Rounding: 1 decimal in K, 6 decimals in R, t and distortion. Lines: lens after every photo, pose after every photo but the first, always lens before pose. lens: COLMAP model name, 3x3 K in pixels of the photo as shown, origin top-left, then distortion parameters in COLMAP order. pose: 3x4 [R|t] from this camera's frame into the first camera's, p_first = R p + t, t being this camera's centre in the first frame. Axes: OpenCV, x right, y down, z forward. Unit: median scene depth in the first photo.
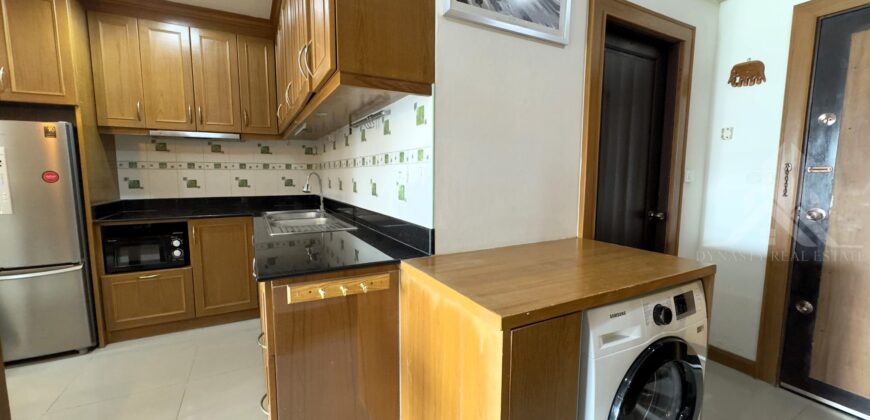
lens RADIAL K [[347.0, 0, 434.4], [0, 347.0, 210.0], [0, 0, 1]] dist [-0.001636, -0.000161]
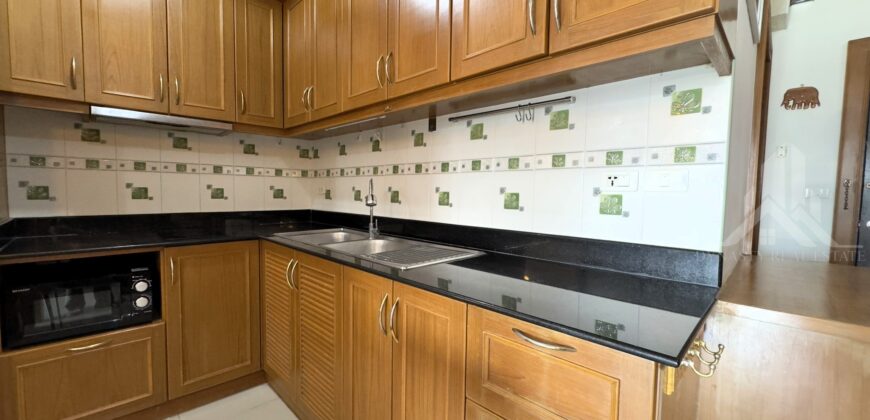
lens RADIAL K [[347.0, 0, 435.0], [0, 347.0, 210.9], [0, 0, 1]] dist [-0.001636, -0.000161]
pose [[0.956725, -0.003232, 0.290976, -0.413278], [0.015592, 0.999071, -0.040170, -0.007179], [-0.290576, 0.042968, 0.955887, 0.236035]]
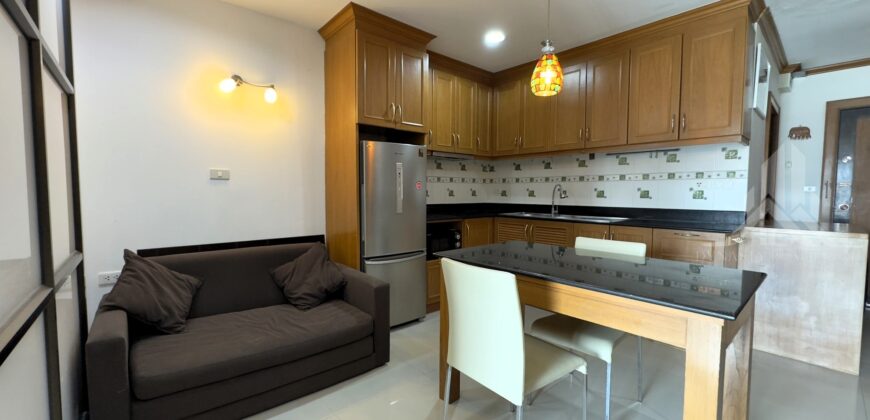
lens RADIAL K [[347.0, 0, 434.5], [0, 347.0, 209.9], [0, 0, 1]] dist [-0.001636, -0.000161]
pose [[0.974061, -0.008960, 0.226108, -1.119353], [0.020370, 0.998631, -0.048182, 0.053652], [-0.225367, 0.051538, 0.972910, -0.270842]]
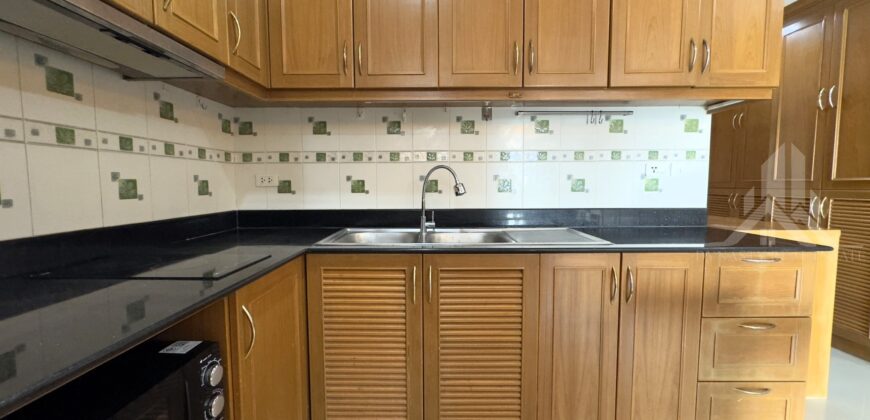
lens RADIAL K [[347.0, 0, 435.0], [0, 347.0, 210.5], [0, 0, 1]] dist [-0.001636, -0.000161]
pose [[0.473759, -0.070913, 0.877795, -0.905182], [0.095751, 0.994991, 0.028702, -0.041030], [-0.875434, 0.070452, 0.478176, 0.659601]]
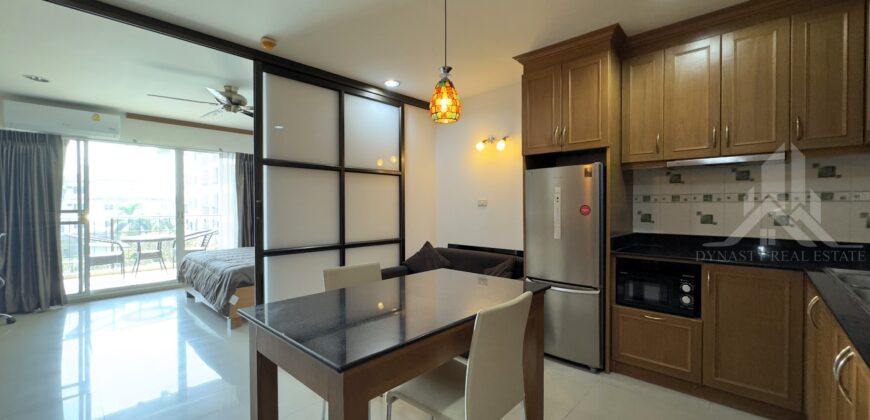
lens RADIAL K [[347.0, 0, 433.4], [0, 347.0, 209.8], [0, 0, 1]] dist [-0.001636, -0.000161]
pose [[0.321491, 0.008200, -0.946877, -0.132382], [-0.097329, 0.994952, -0.024430, -0.015248], [0.941897, 0.100013, 0.320666, 0.113564]]
